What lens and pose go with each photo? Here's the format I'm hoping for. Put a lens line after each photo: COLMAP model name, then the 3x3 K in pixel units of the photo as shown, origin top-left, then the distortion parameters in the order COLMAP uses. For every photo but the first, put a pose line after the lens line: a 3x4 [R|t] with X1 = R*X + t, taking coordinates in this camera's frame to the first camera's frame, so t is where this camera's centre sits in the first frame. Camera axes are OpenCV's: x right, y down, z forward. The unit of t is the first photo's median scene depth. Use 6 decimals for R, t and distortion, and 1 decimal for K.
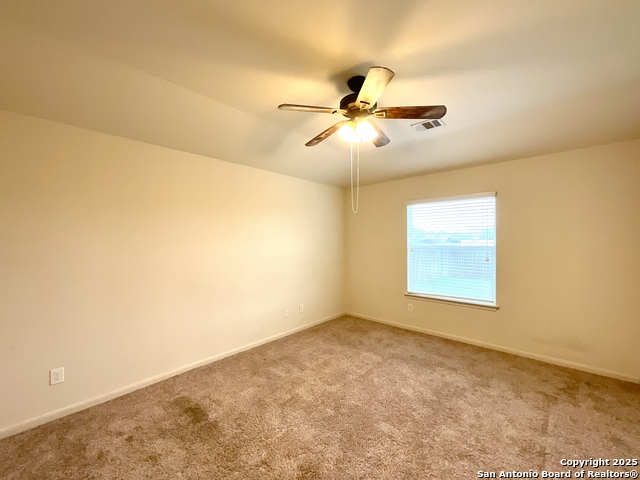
lens RADIAL K [[258.0, 0, 317.6], [0, 258.0, 240.8], [0, 0, 1]] dist [-0.004029, 0.002597]
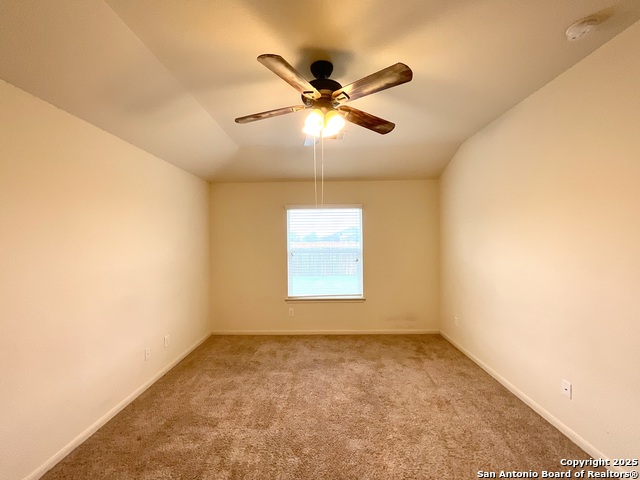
lens RADIAL K [[258.0, 0, 319.7], [0, 258.0, 240.0], [0, 0, 1]] dist [-0.004029, 0.002597]
pose [[0.746963, 0.002096, 0.664862, -0.302831], [0.009246, 0.999866, -0.013540, -0.007287], [-0.664801, 0.016261, 0.746843, 0.241780]]
